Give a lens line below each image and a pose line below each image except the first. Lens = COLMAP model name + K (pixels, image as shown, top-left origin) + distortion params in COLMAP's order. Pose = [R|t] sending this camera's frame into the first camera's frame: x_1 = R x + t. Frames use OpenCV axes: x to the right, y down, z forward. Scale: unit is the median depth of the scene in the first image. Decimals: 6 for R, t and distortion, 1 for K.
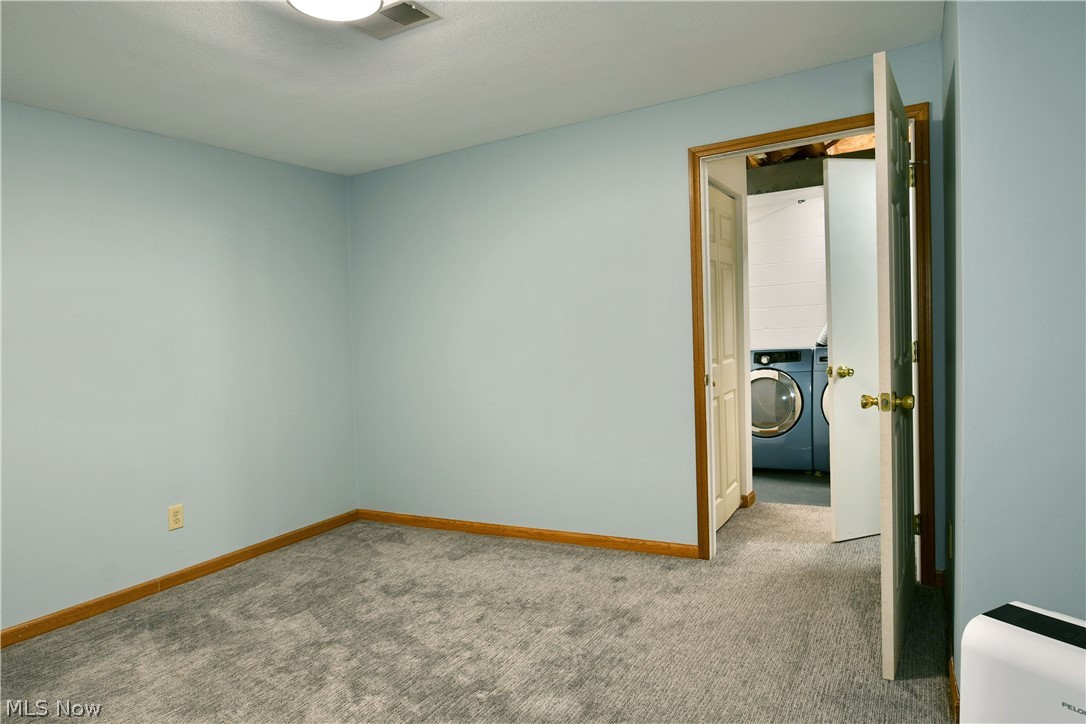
lens RADIAL K [[653.7, 0, 545.9], [0, 653.7, 337.0], [0, 0, 1]] dist [-0.014494, -0.002930]
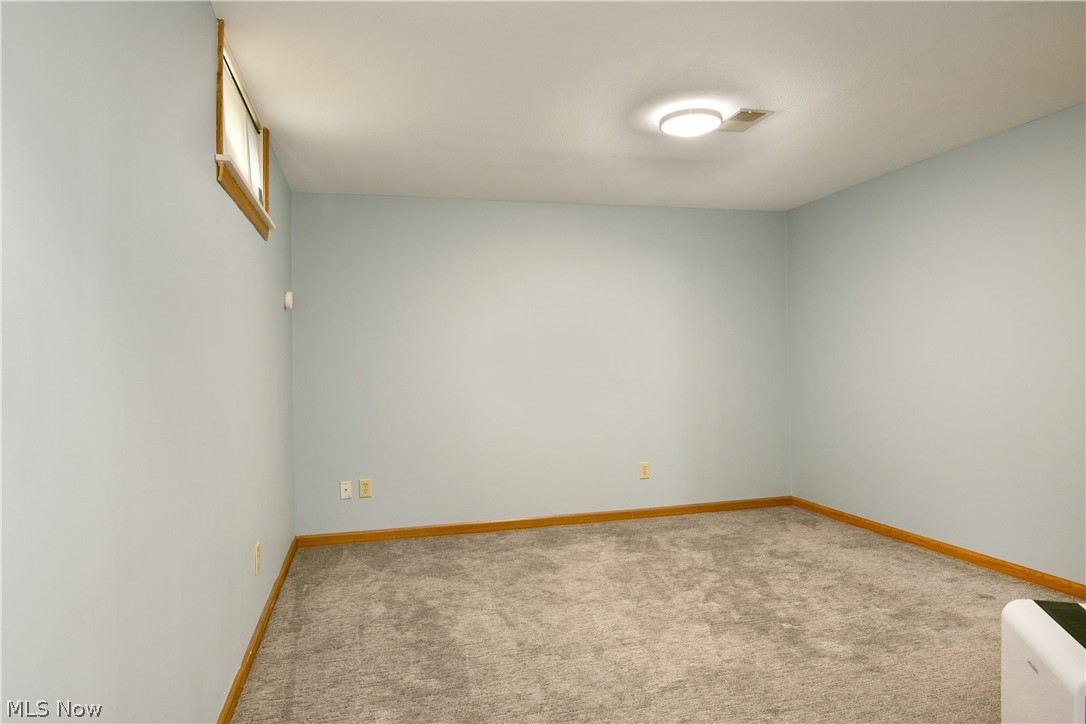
lens RADIAL K [[657.8, 0, 538.0], [0, 657.8, 349.6], [0, 0, 1]] dist [-0.013342, -0.005360]
pose [[0.689851, 0.030361, -0.723314, 0.373111], [-0.022033, 0.999538, 0.020942, -0.017485], [0.723616, 0.001490, 0.690202, -0.208028]]
